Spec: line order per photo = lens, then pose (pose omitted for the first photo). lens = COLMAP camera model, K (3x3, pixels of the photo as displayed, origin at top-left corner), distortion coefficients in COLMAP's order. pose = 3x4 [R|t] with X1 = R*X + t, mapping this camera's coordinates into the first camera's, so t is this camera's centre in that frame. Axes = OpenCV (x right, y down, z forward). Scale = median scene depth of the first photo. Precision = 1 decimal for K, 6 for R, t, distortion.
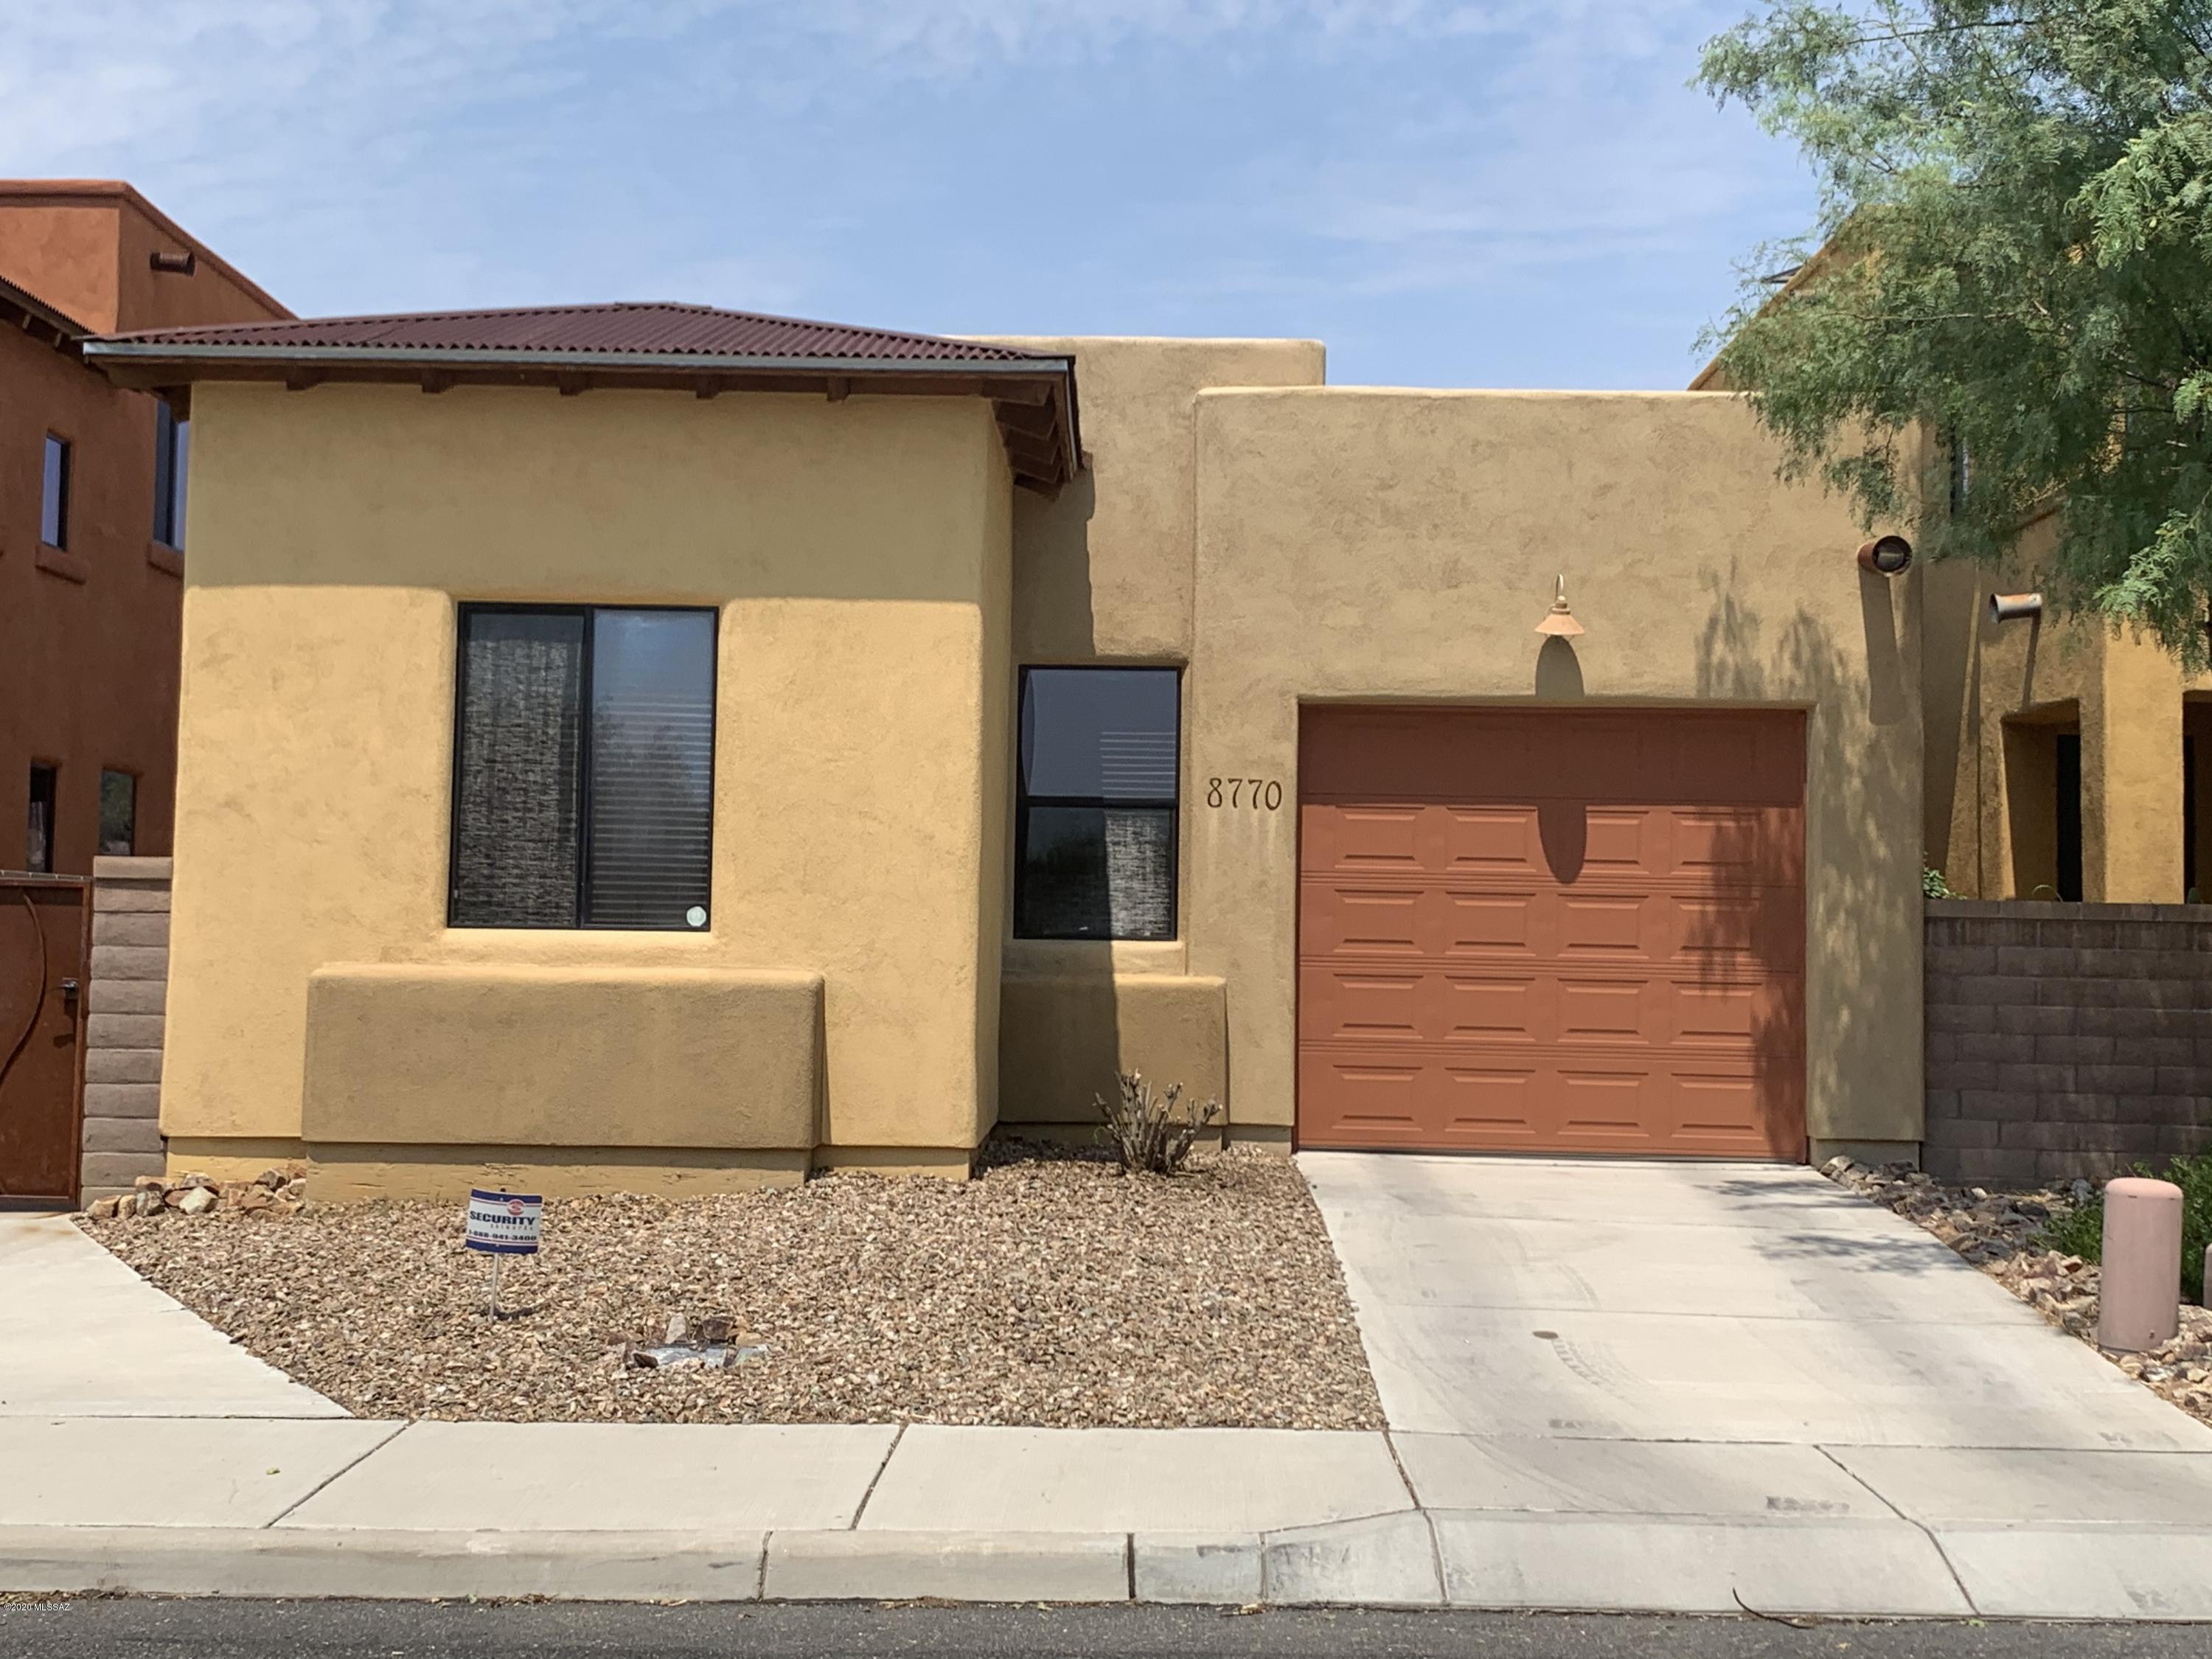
lens RADIAL K [[2773.9, 0, 1103.8], [0, 2773.9, 817.2], [0, 0, 1]] dist [0.056801, 0.000000]
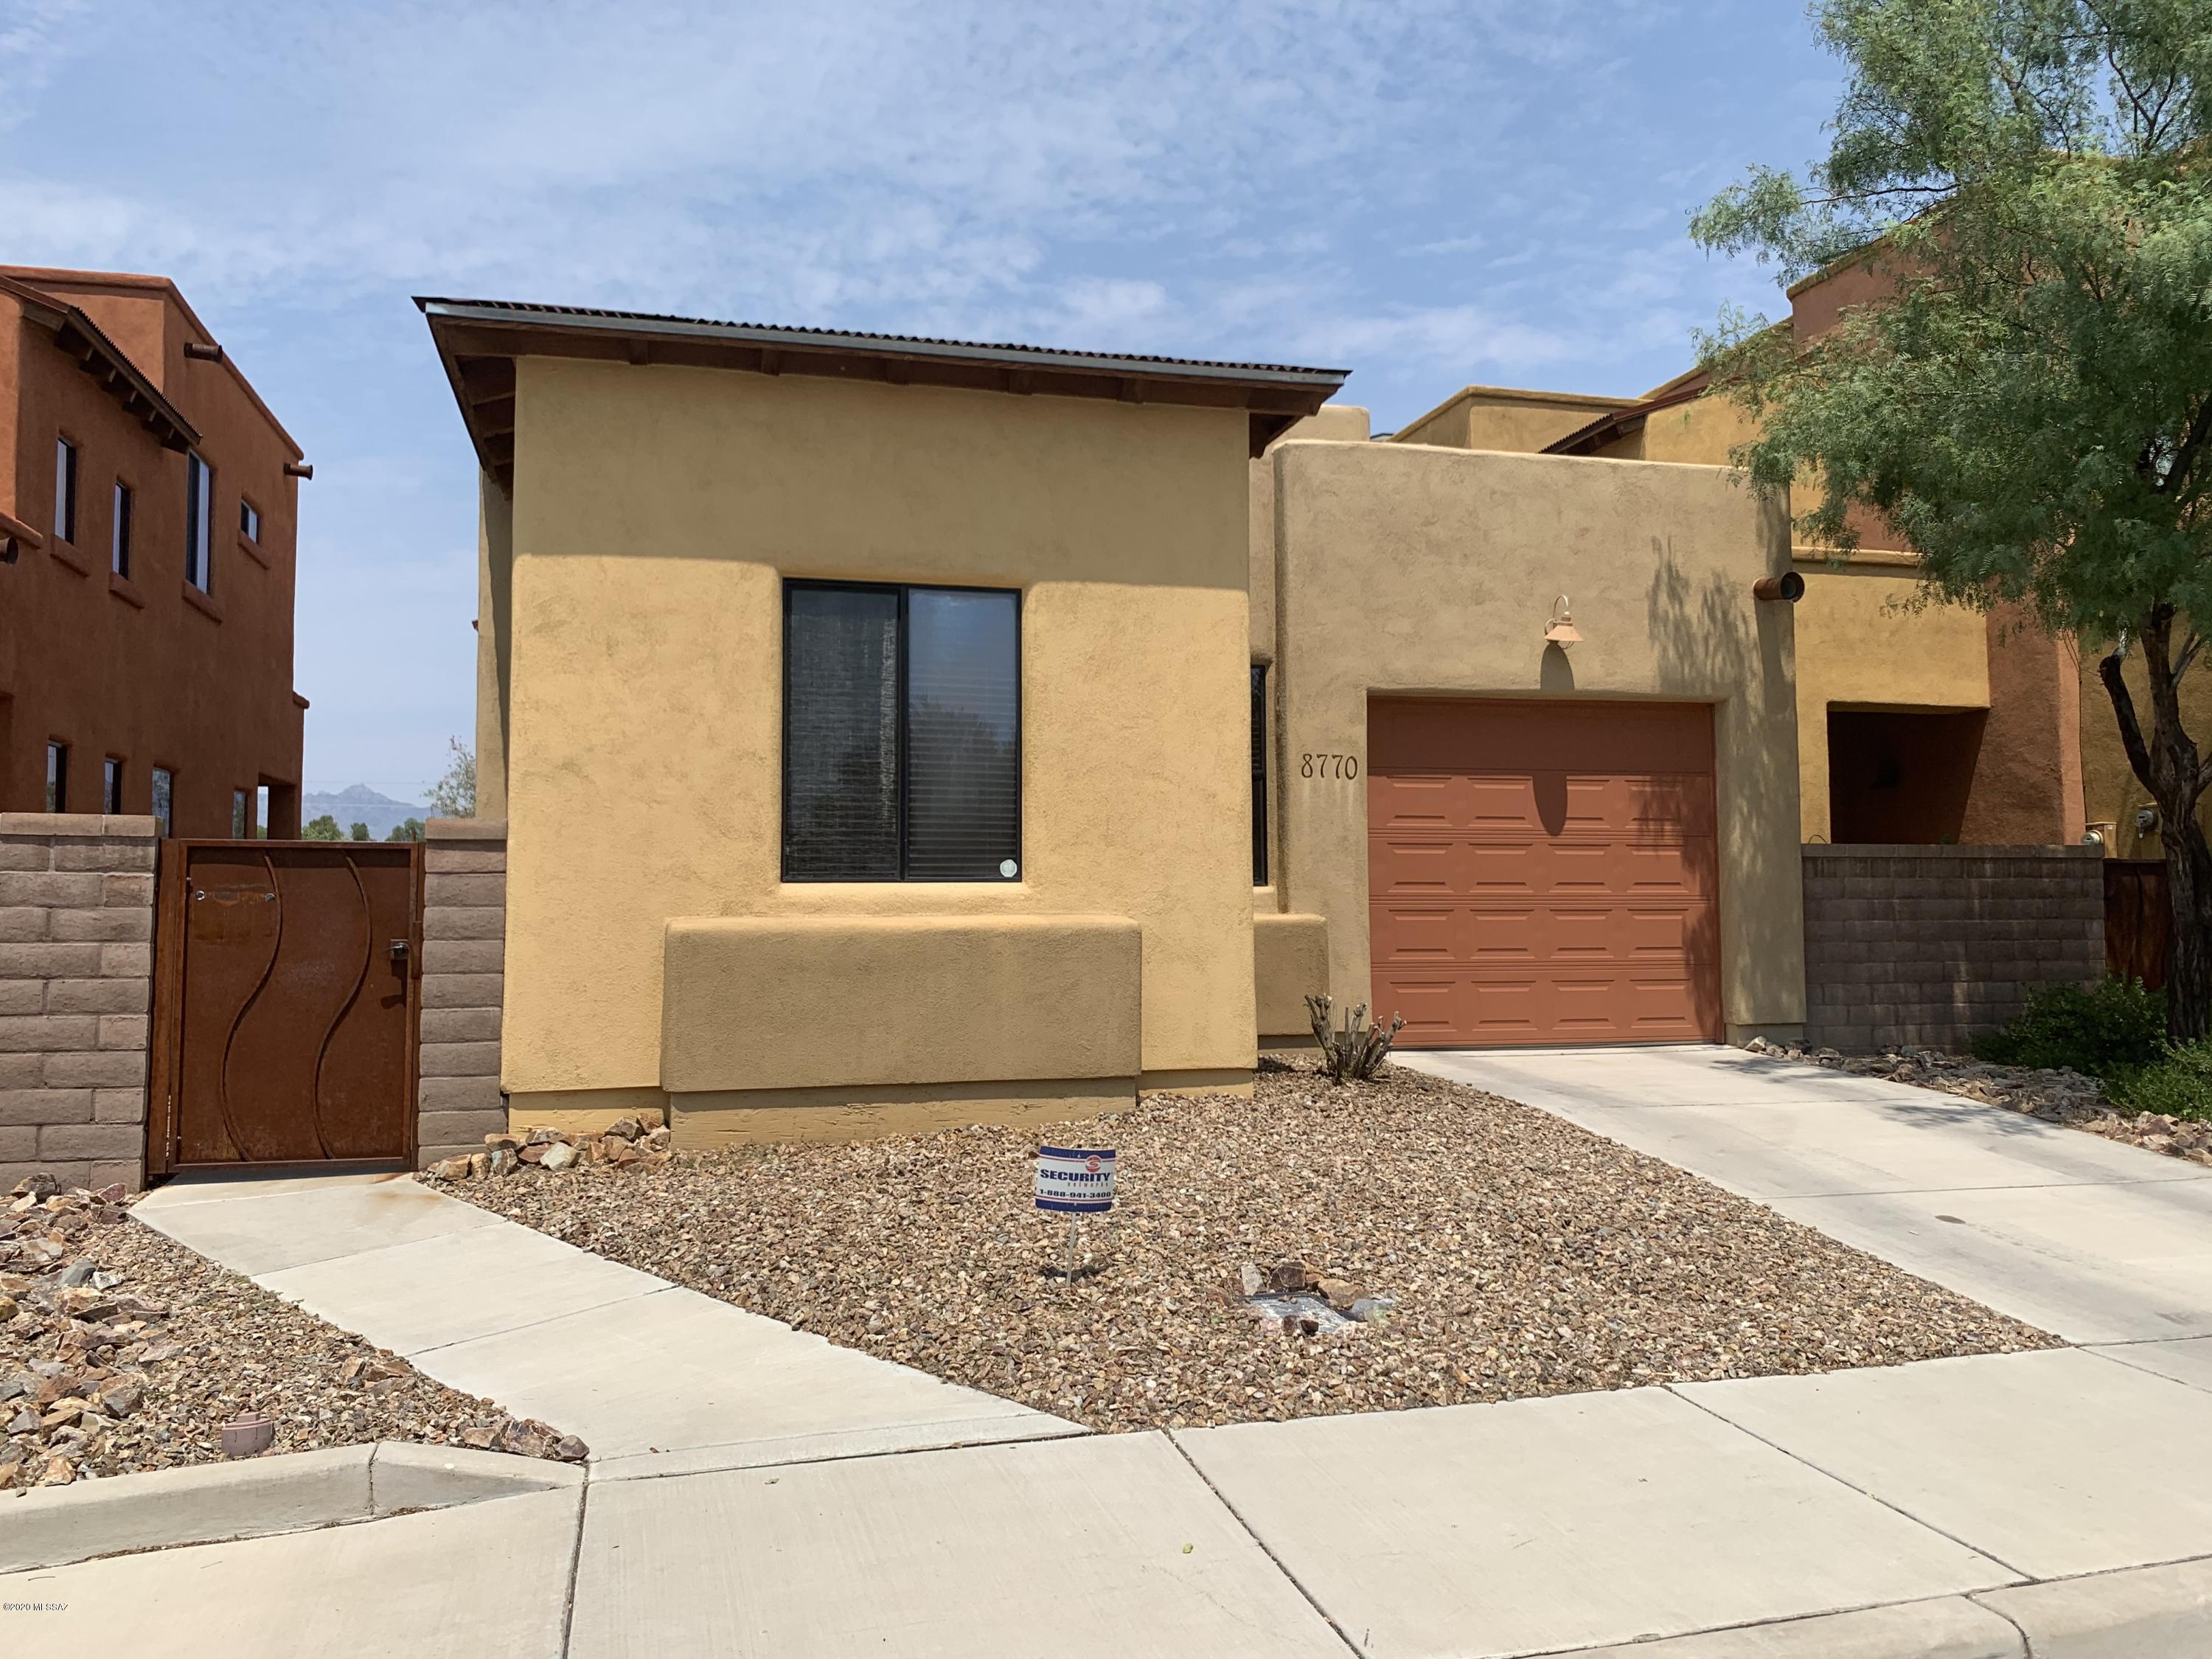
lens RADIAL K [[1678.7, 0, 1099.0], [0, 1678.7, 824.7], [0, 0, 1]] dist [0.059789, -0.081255]
pose [[0.965117, -0.009623, 0.261641, -0.285725], [0.008781, 0.999952, 0.004386, 0.015754], [-0.261671, -0.001936, 0.965155, 0.346081]]
